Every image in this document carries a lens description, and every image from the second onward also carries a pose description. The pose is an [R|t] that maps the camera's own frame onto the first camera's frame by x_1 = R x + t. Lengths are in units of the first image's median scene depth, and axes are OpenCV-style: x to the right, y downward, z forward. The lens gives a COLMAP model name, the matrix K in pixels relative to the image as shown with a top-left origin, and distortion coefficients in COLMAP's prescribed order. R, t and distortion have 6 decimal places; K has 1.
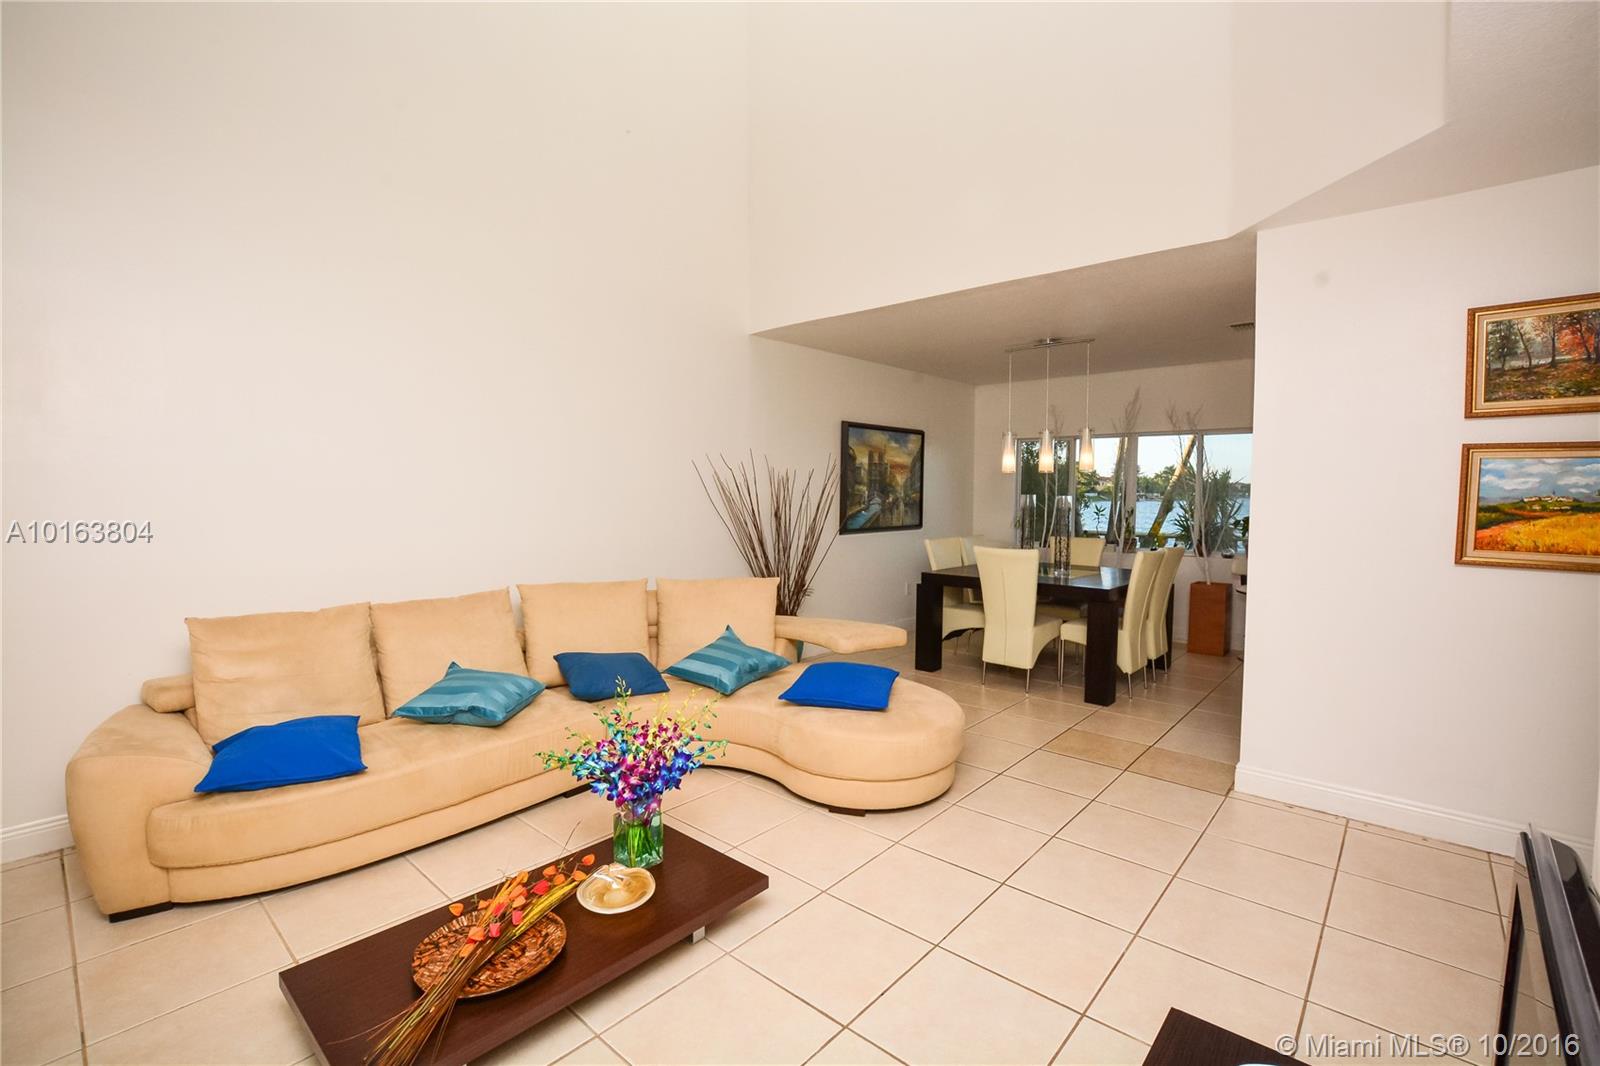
lens RADIAL K [[716.9, 0, 800.0], [0, 716.9, 533.0], [0, 0, 1]] dist [-0.038375, 0.006272]
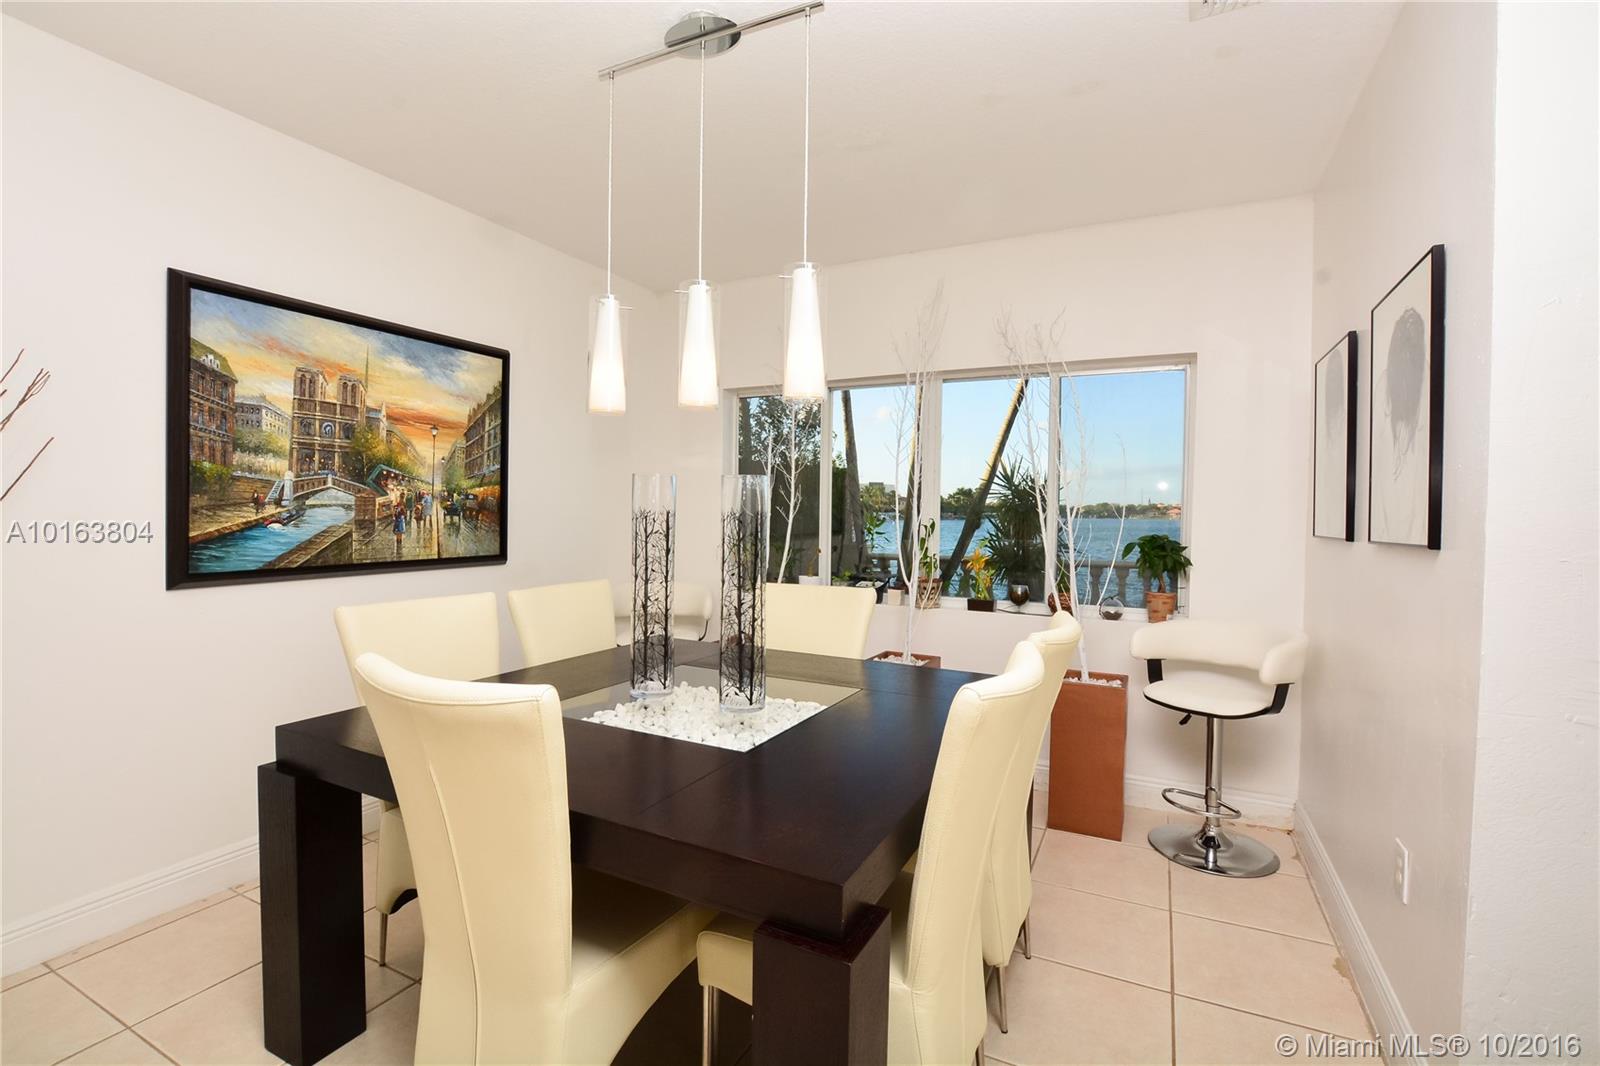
lens RADIAL K [[716.9, 0, 800.0], [0, 716.9, 533.0], [0, 0, 1]] dist [-0.038375, 0.006272]
pose [[0.966686, -0.001836, 0.255957, 0.249023], [0.008683, 0.999634, -0.025621, -0.012975], [-0.255816, 0.026990, 0.966349, 0.539707]]
